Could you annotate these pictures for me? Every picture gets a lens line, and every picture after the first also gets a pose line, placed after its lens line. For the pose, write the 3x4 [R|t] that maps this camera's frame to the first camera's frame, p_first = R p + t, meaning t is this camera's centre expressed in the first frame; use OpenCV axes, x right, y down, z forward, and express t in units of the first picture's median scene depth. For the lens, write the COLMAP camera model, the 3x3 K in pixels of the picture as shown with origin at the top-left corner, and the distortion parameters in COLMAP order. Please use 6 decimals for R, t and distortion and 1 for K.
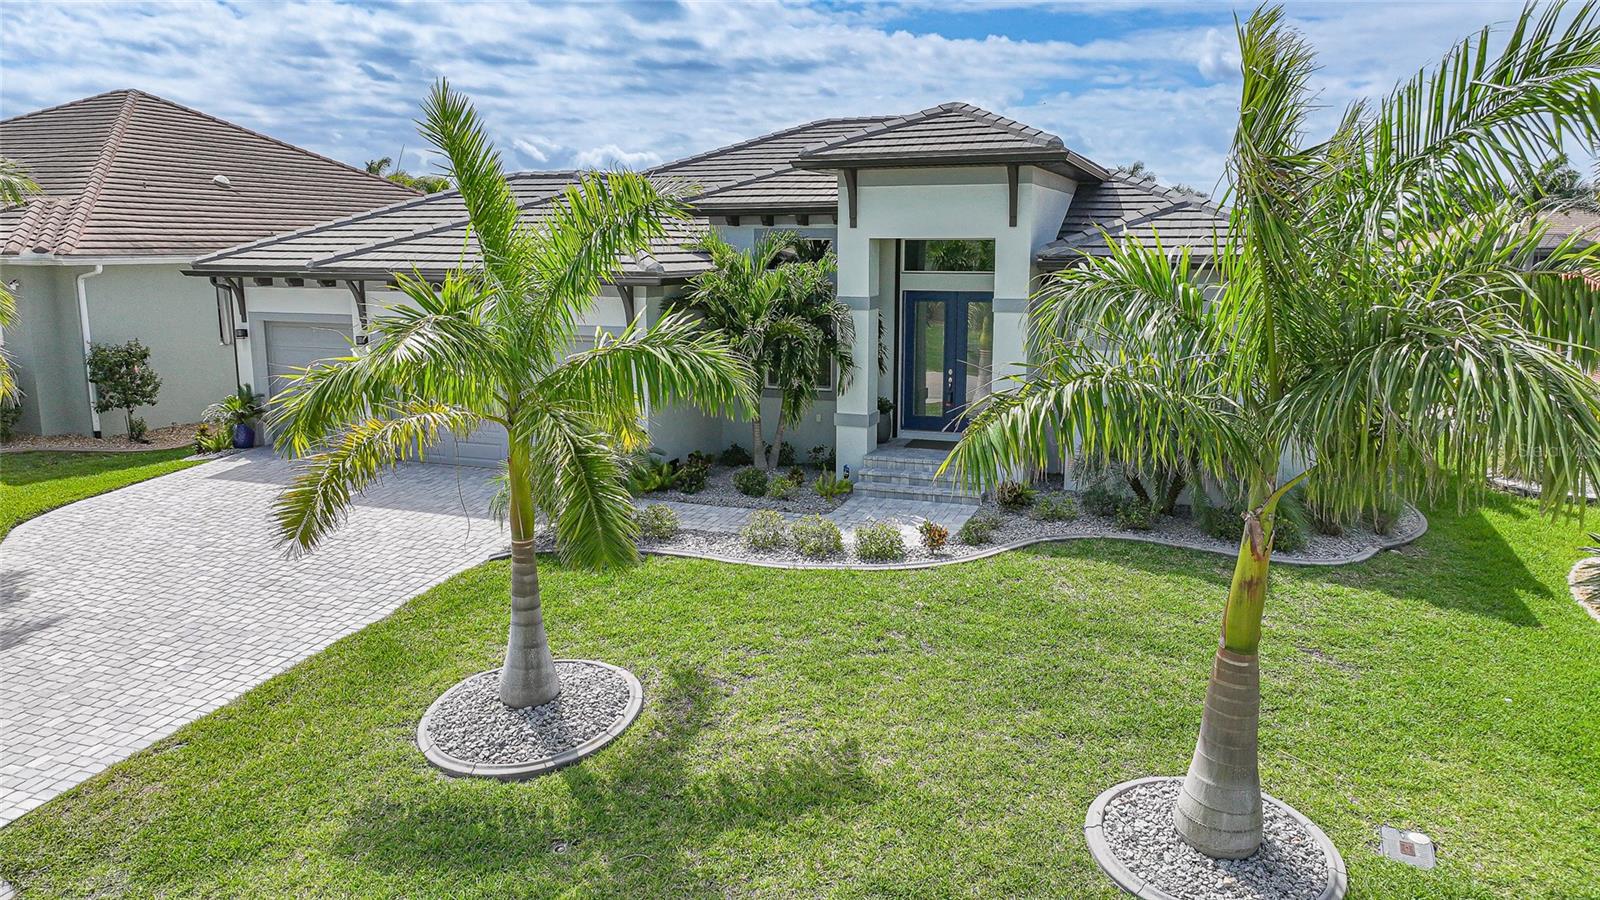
lens RADIAL K [[1118.7, 0, 808.0], [0, 1118.7, 448.5], [0, 0, 1]] dist [0.002392, 0.005604]
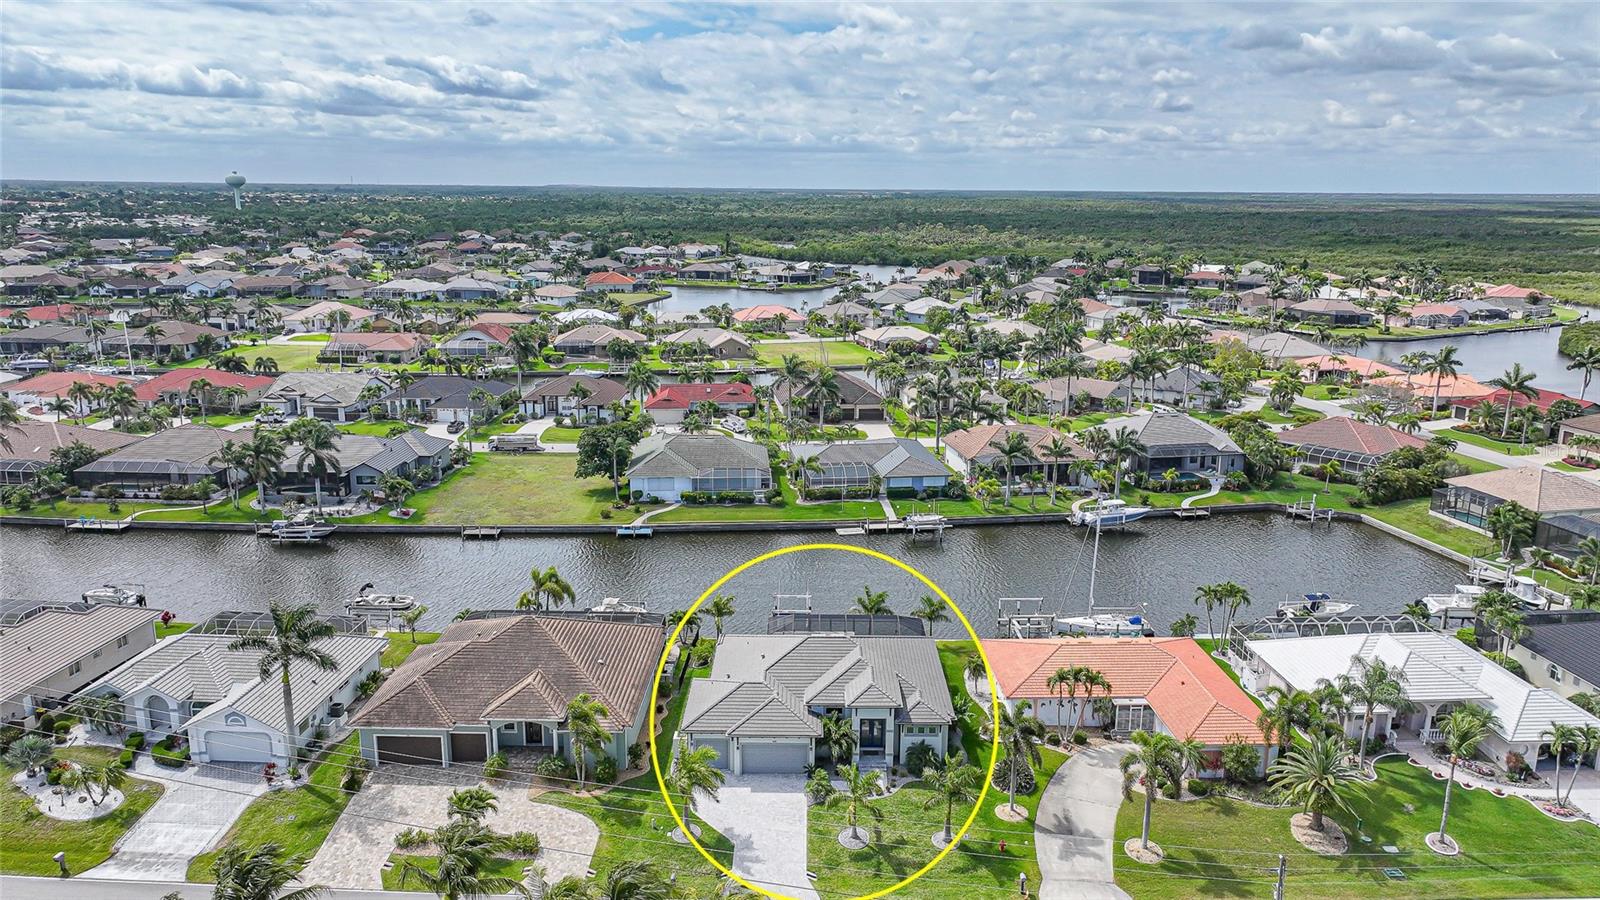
lens RADIAL K [[1123.3, 0, 800.0], [0, 1123.3, 450.0], [0, 0, 1]] dist [-0.011098, 0.027914]
pose [[0.936850, -0.075900, 0.341396, -1.966655], [0.056833, 0.996231, 0.065526, -1.885479], [-0.345083, -0.041985, 0.937633, -3.795706]]
